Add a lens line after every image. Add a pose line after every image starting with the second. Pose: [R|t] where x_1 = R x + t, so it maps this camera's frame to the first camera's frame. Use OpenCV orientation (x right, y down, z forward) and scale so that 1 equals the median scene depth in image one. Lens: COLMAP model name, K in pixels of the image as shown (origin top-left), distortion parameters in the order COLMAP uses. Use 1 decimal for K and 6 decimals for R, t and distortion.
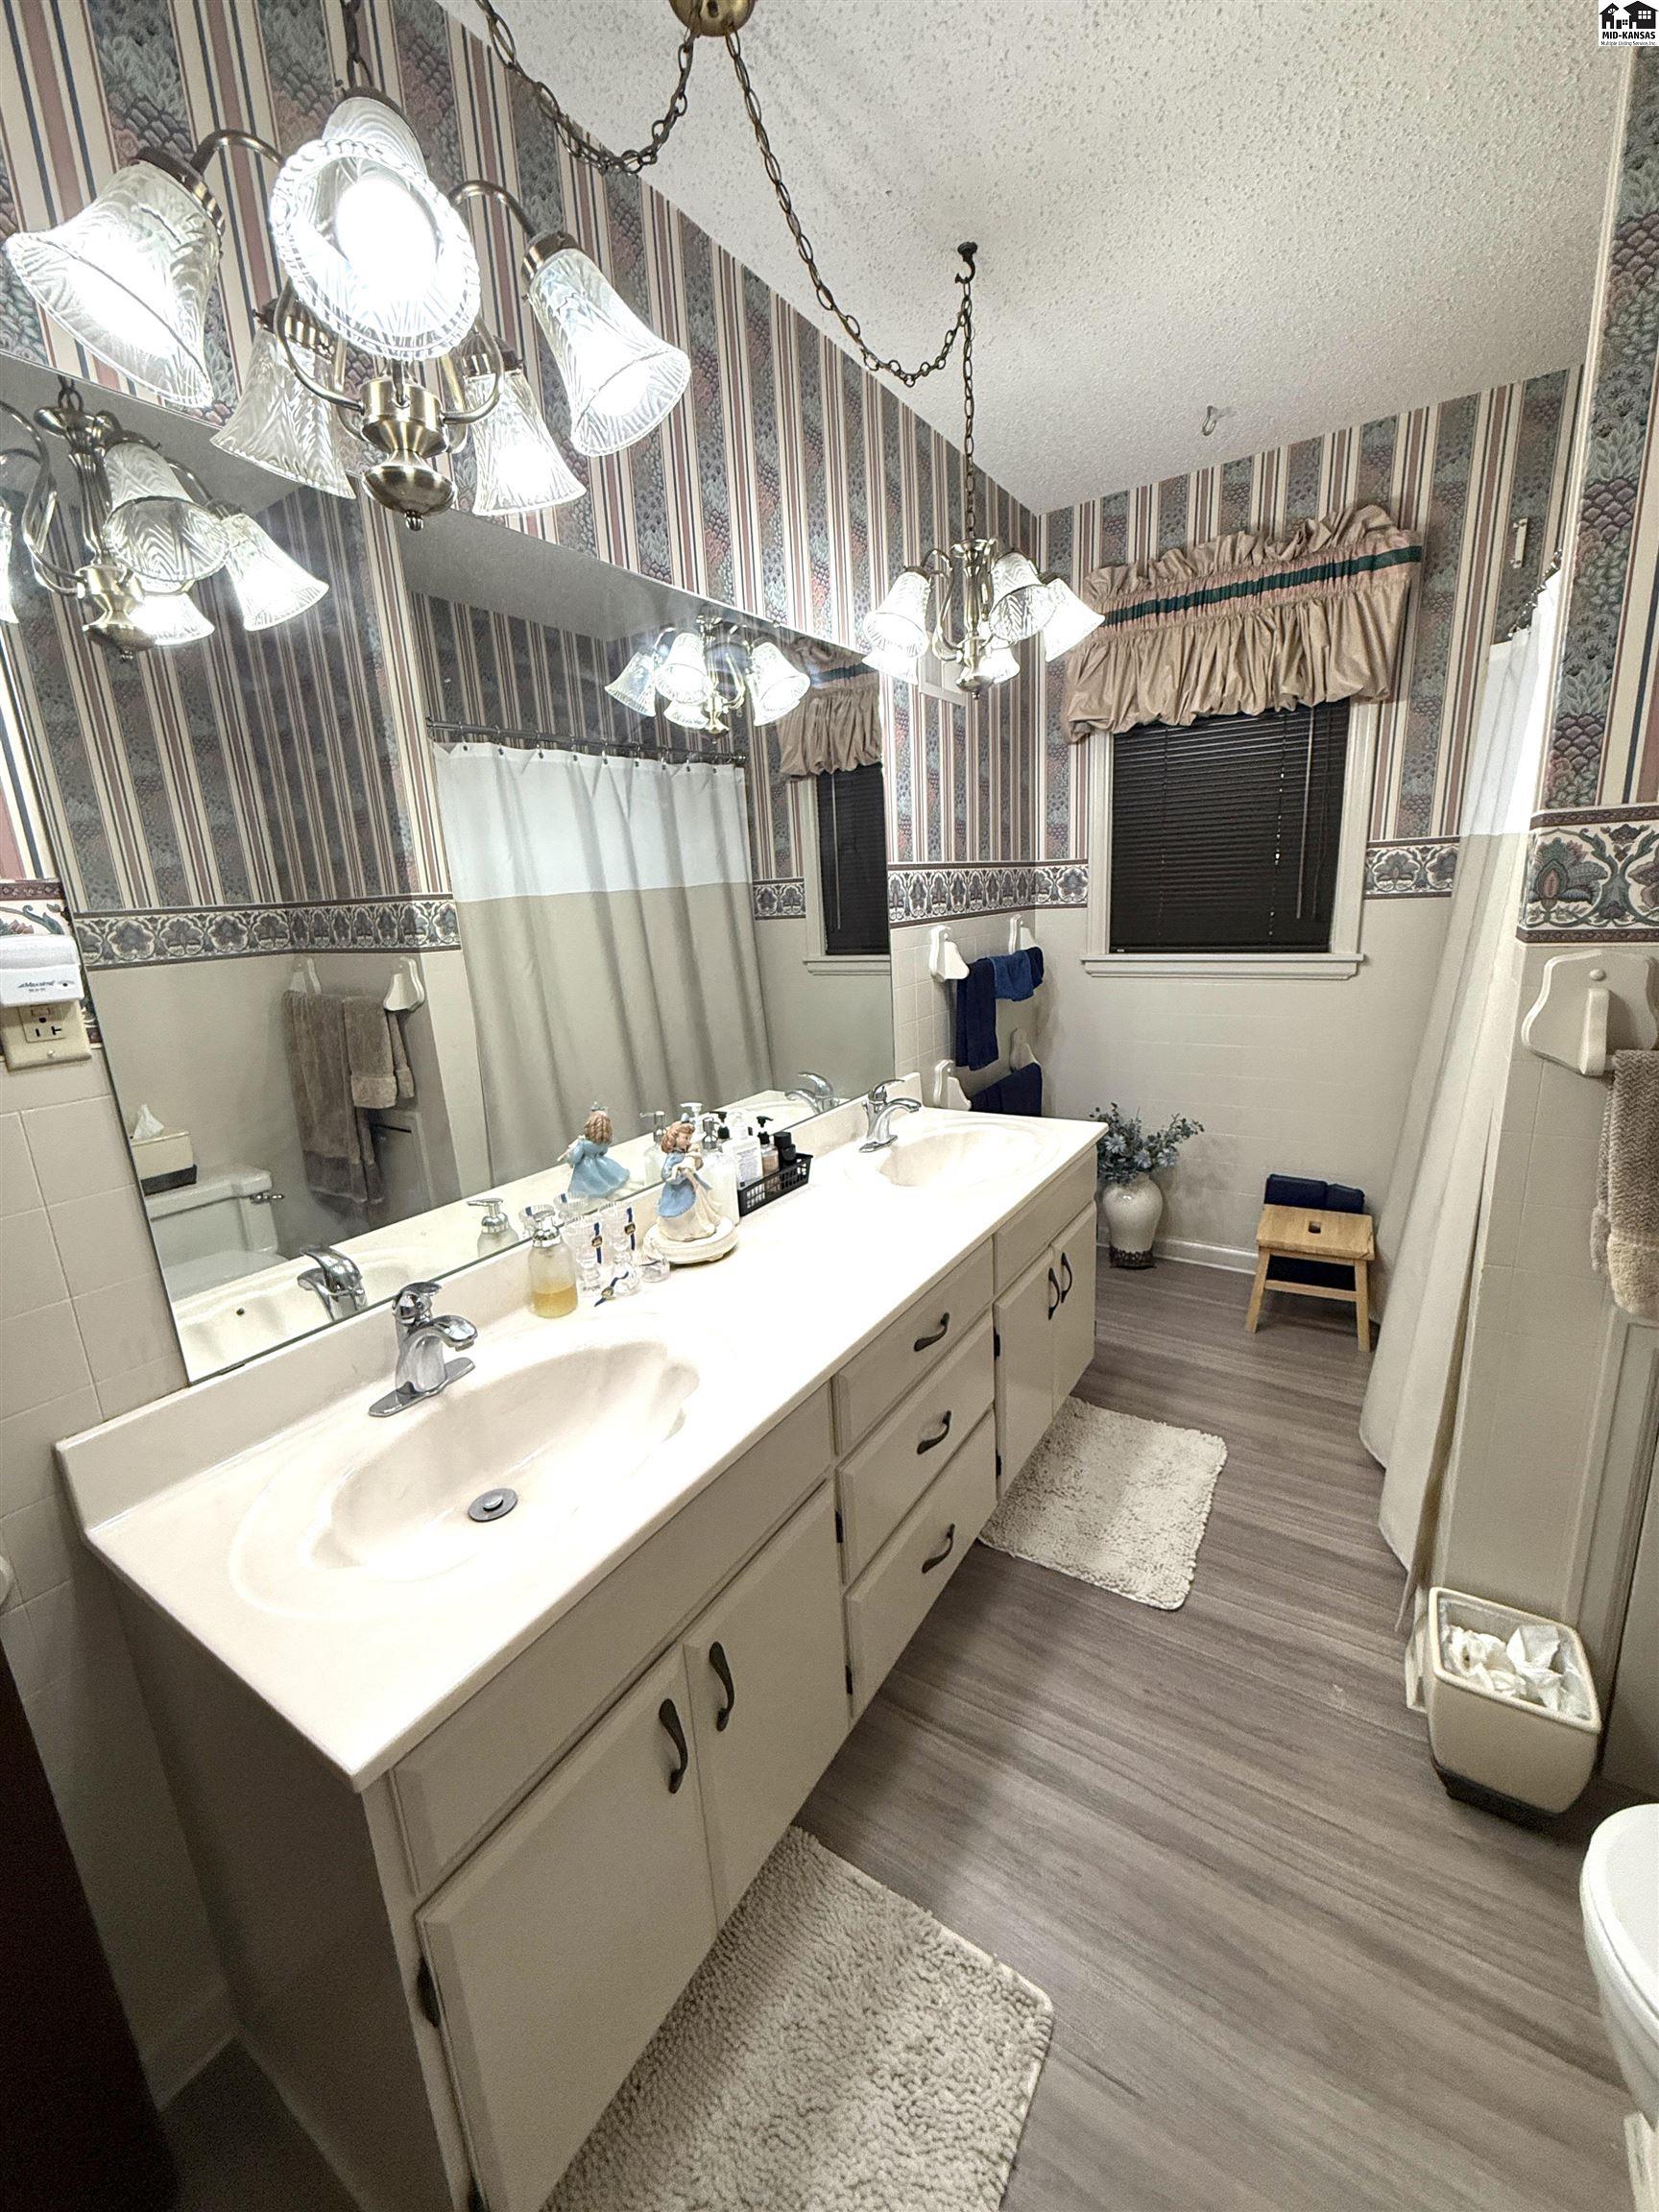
lens RADIAL K [[878.1, 0, 828.1], [0, 878.1, 1102.6], [0, 0, 1]] dist [-0.007970, 0.000573]
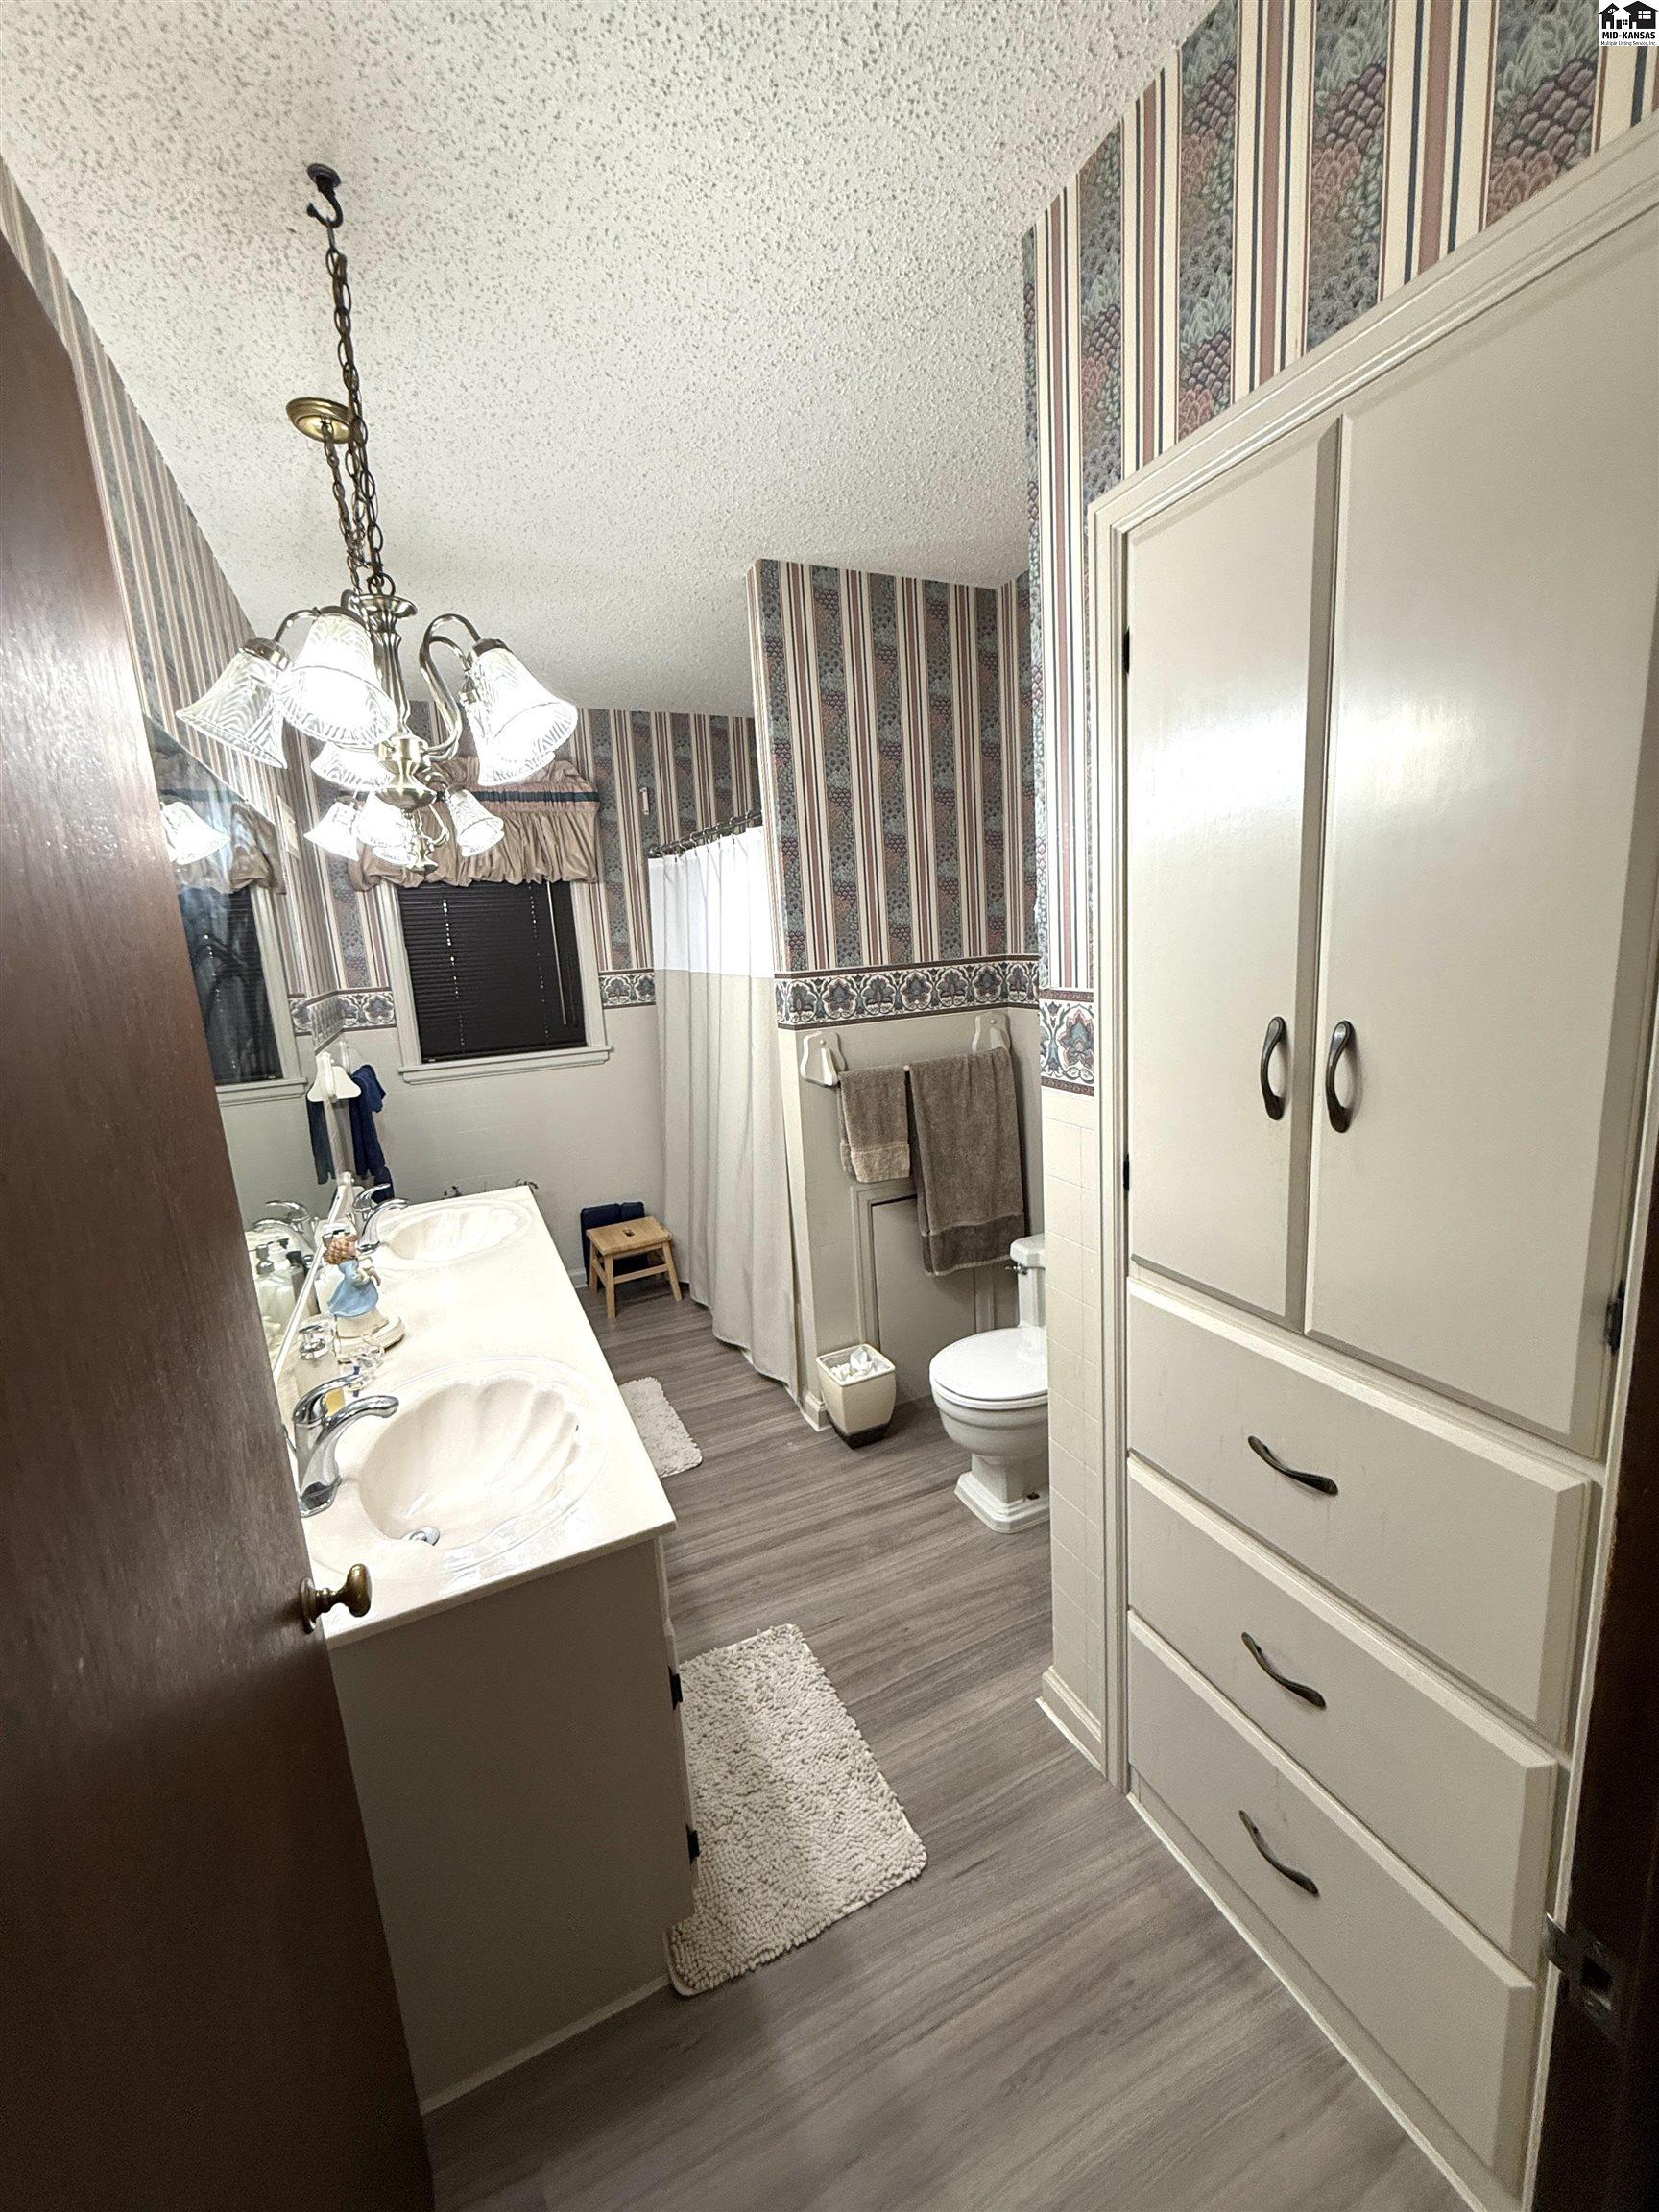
lens RADIAL K [[878.1, 0, 832.0], [0, 878.1, 1102.2], [0, 0, 1]] dist [-0.007970, 0.000573]
pose [[0.535303, -0.136304, 0.833590, -0.470831], [0.231020, 0.972890, 0.010728, -0.005357], [-0.812453, 0.186833, 0.552280, -0.117692]]
